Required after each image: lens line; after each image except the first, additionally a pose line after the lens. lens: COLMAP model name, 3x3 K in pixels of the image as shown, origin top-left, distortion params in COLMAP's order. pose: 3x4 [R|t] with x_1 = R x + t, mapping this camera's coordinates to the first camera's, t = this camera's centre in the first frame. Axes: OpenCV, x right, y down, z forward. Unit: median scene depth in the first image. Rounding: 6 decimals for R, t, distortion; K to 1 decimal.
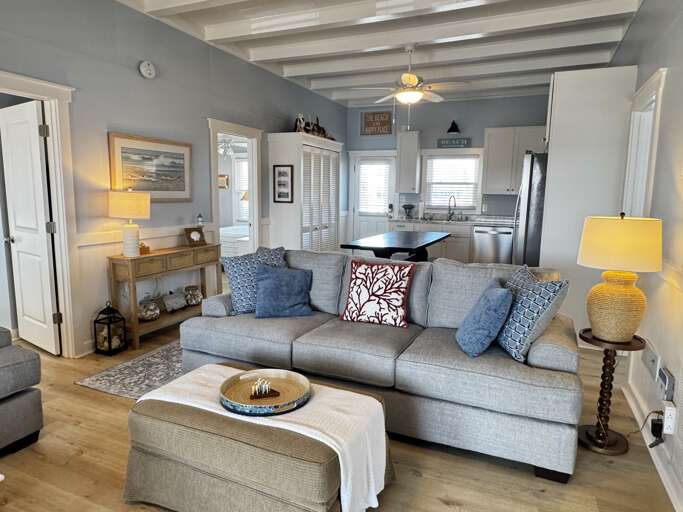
lens RADIAL K [[442.4, 0, 341.3], [0, 442.4, 254.9], [0, 0, 1]] dist [0.001054, 0.006172]
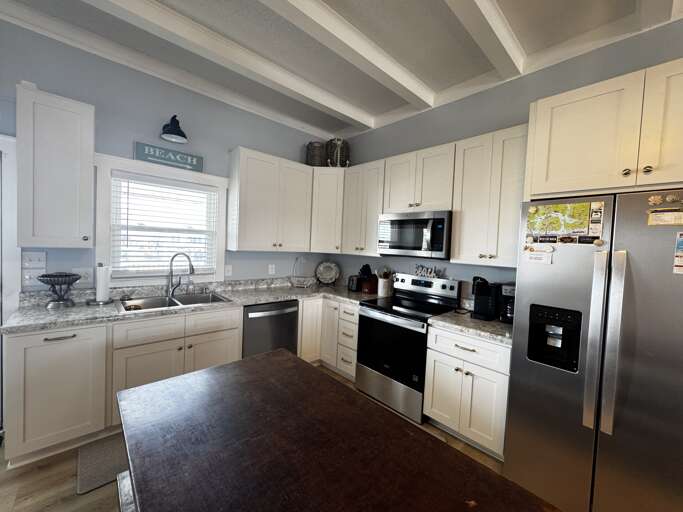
lens RADIAL K [[272.0, 0, 339.9], [0, 272.0, 256.6], [0, 0, 1]] dist [-0.001580, -0.000180]
pose [[0.385346, -0.035124, 0.922104, 0.027056], [0.100141, 0.994965, -0.003949, -0.161085], [-0.917323, 0.093862, 0.386923, 1.031508]]
